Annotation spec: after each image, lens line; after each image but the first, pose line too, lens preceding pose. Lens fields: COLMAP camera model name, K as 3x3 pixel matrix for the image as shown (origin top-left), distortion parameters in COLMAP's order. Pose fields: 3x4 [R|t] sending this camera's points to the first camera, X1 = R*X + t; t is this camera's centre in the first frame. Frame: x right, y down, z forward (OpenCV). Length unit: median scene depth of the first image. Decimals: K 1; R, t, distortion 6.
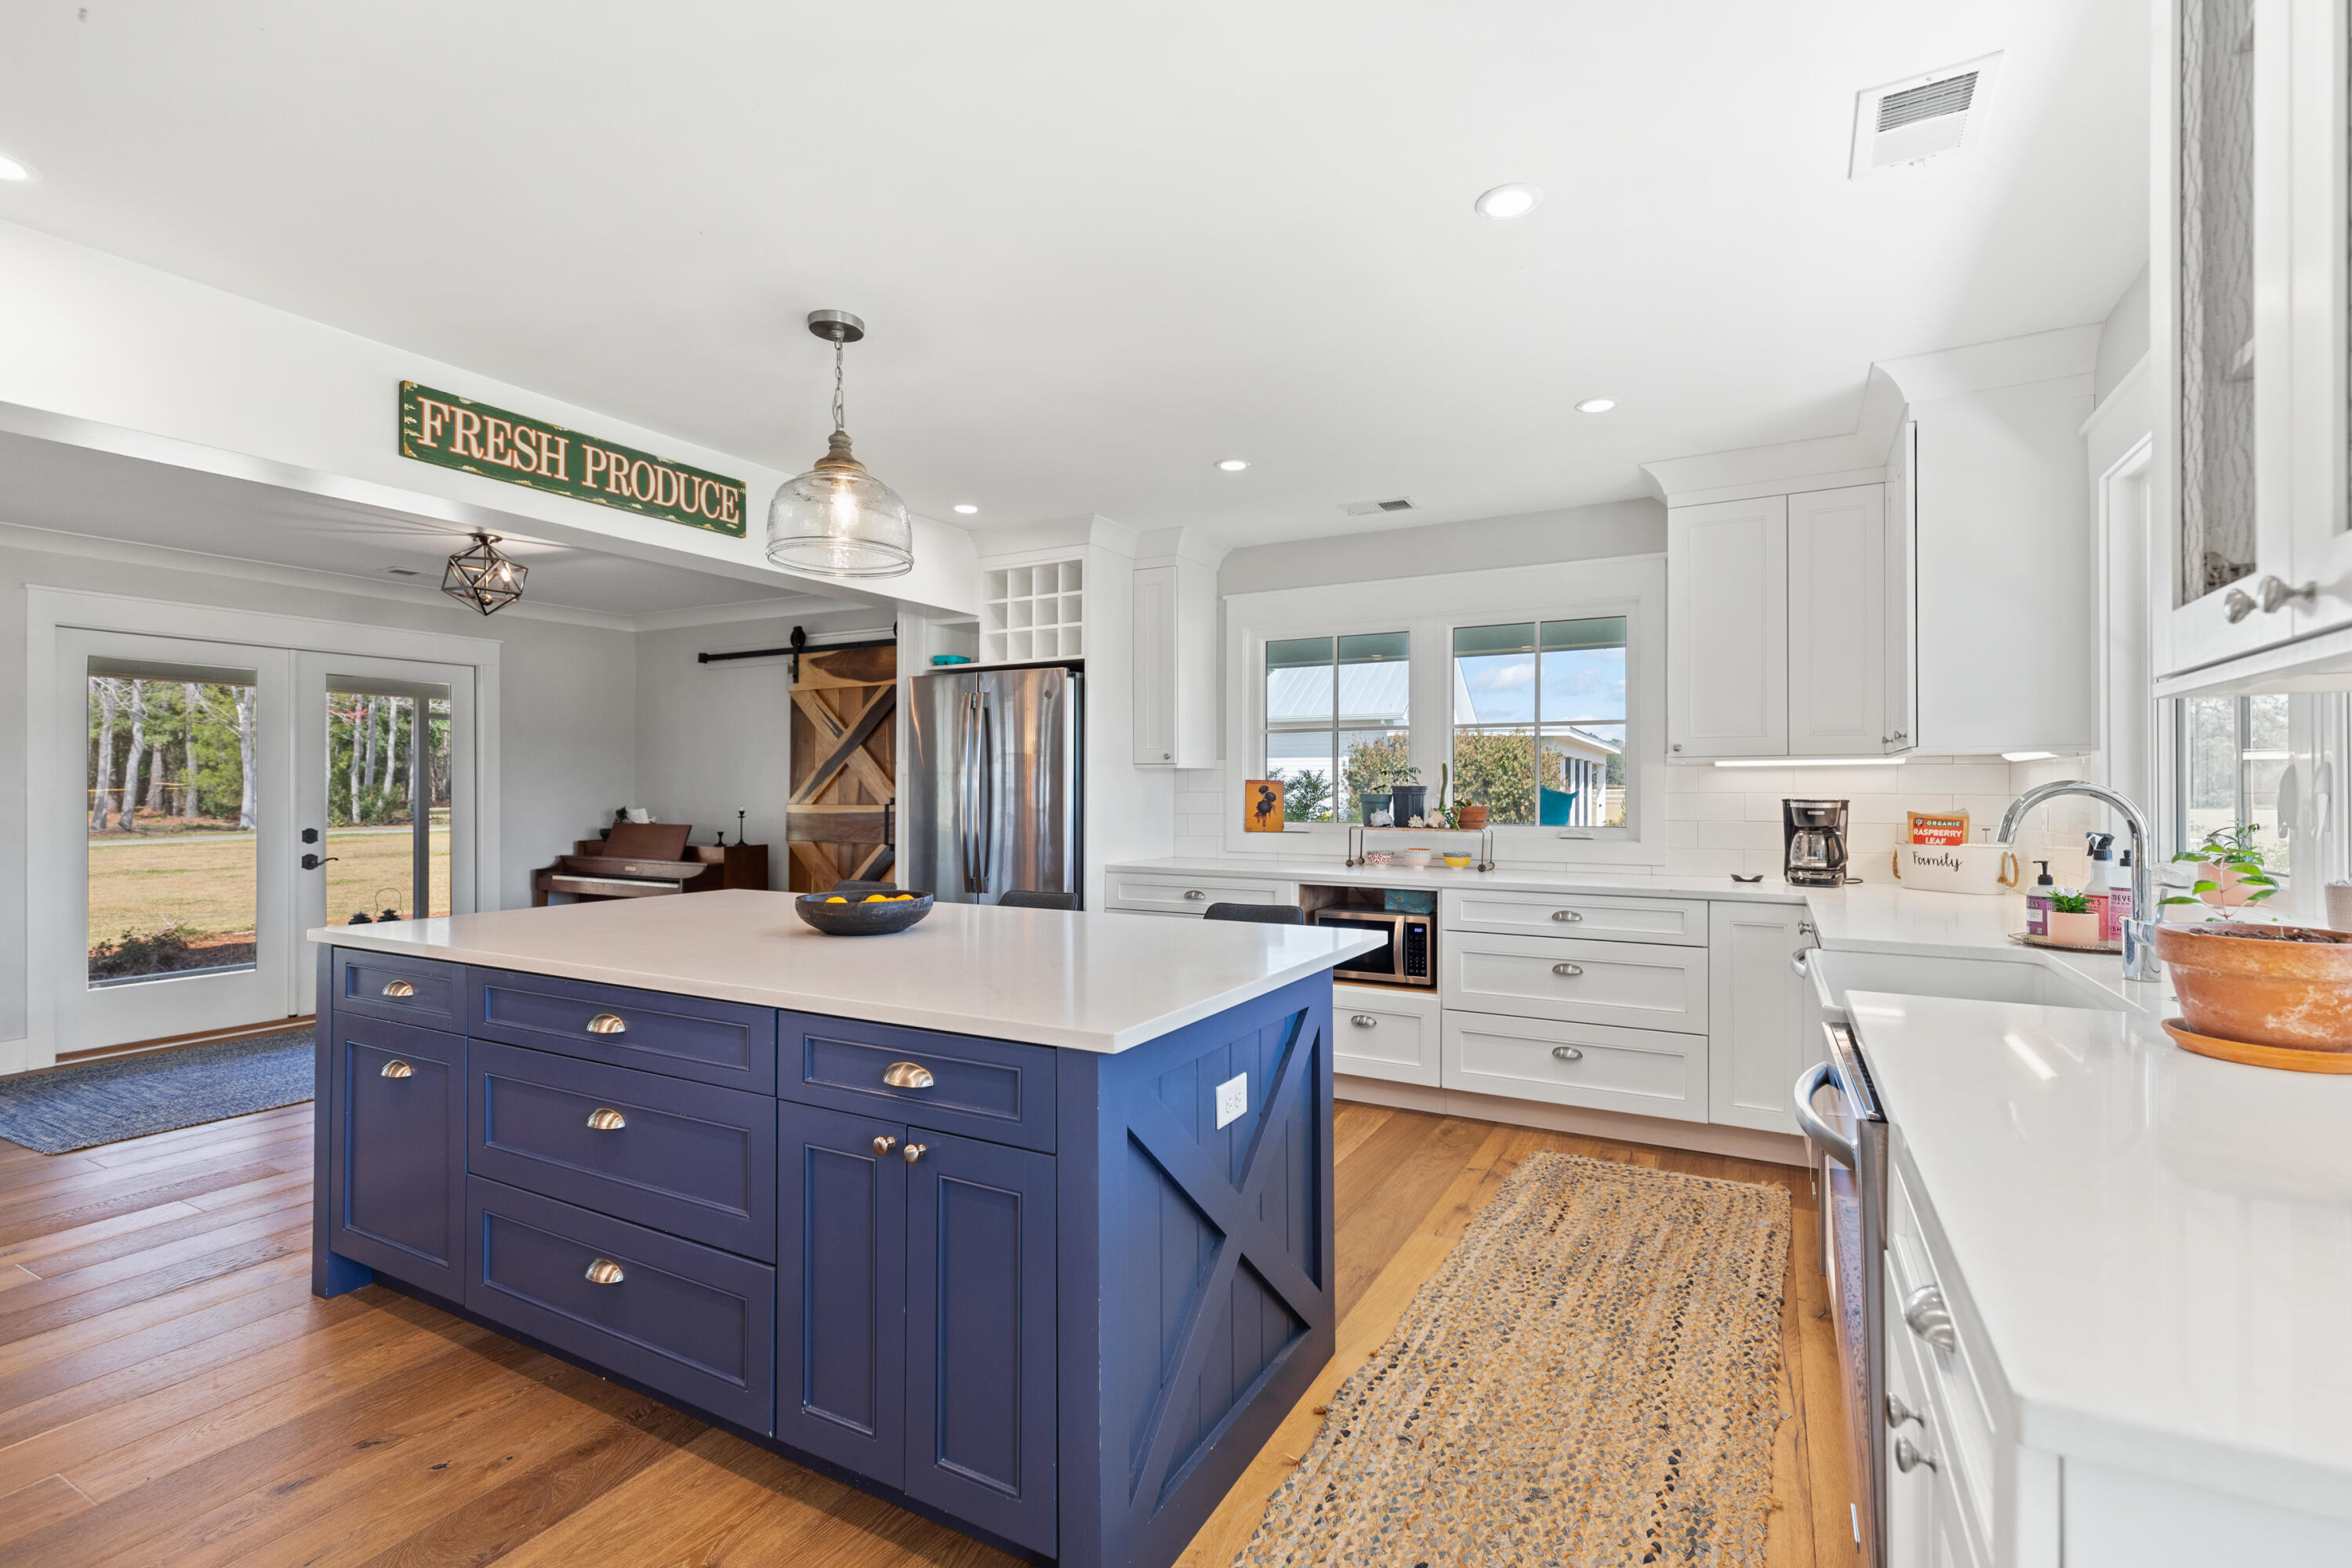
lens RADIAL K [[1055.1, 0, 1173.2], [0, 1055.1, 776.4], [0, 0, 1]] dist [-0.000483, 0.000004]
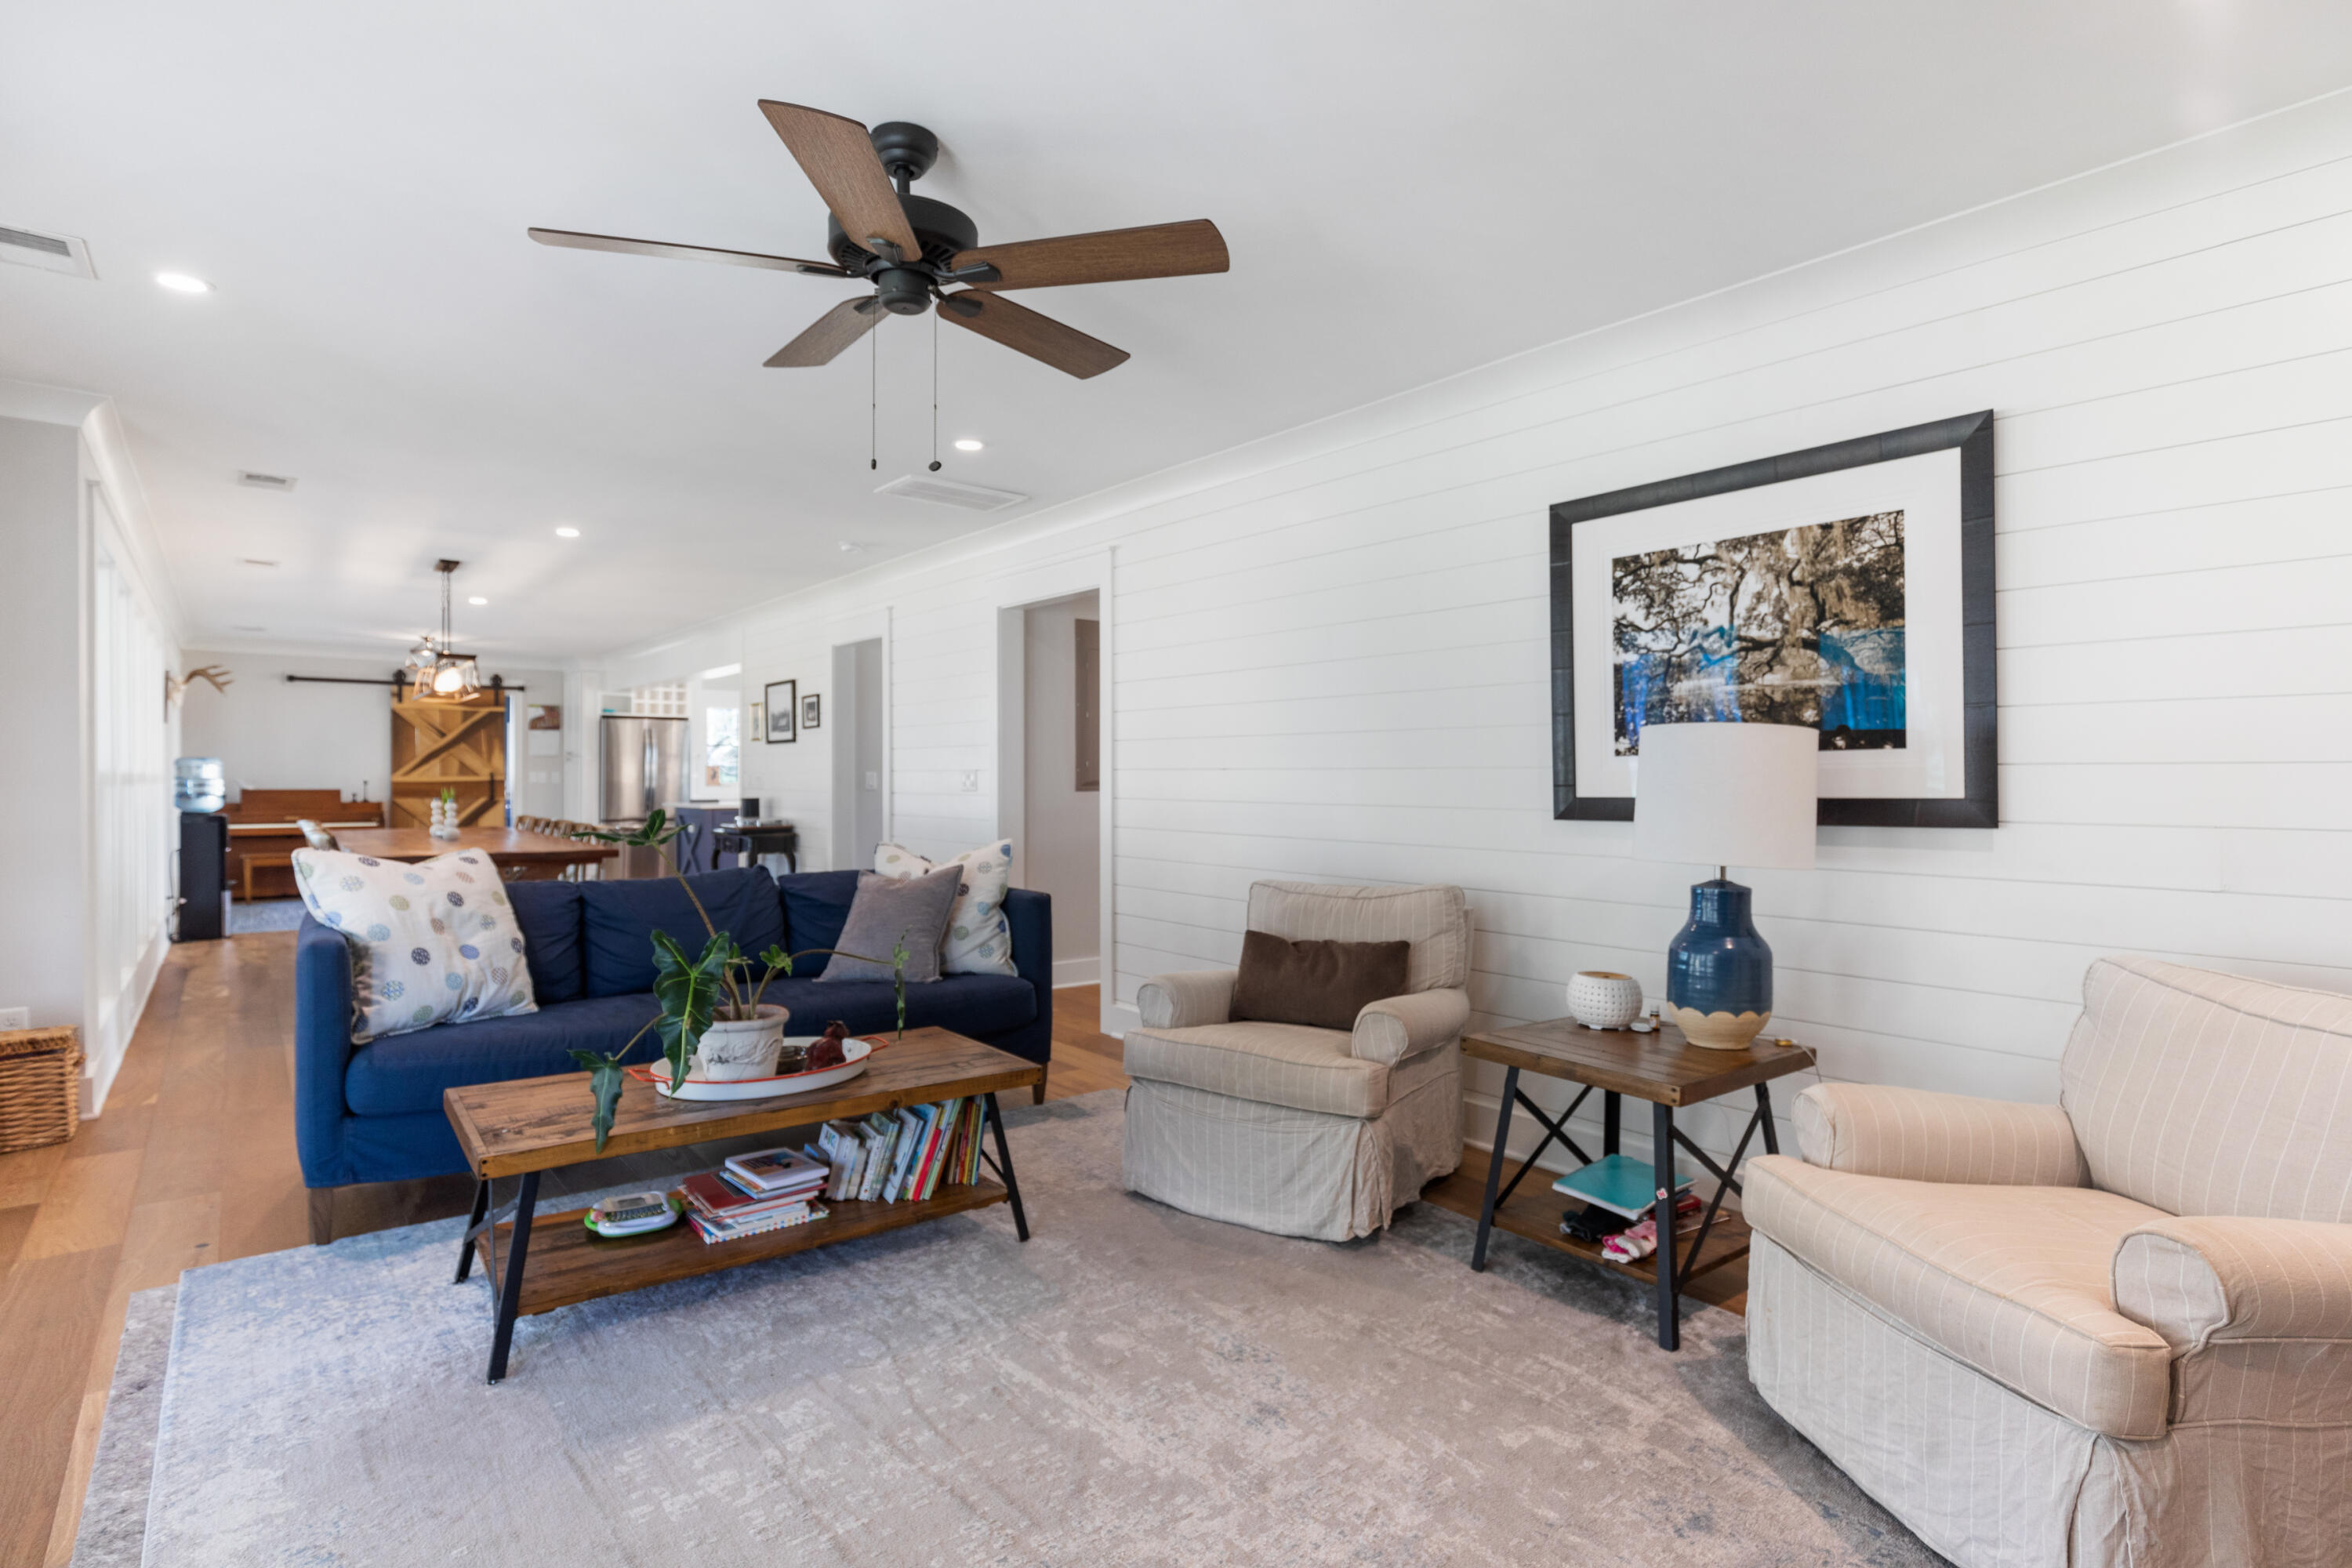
lens RADIAL K [[1209.9, 0, 1174.7], [0, 1209.9, 782.8], [0, 0, 1]] dist [-0.002403, 0.000715]
pose [[0.393104, 0.002474, 0.919491, -1.696872], [-0.005347, 0.999986, -0.000405, 0.033147], [-0.919479, -0.004757, 0.393111, -0.913914]]
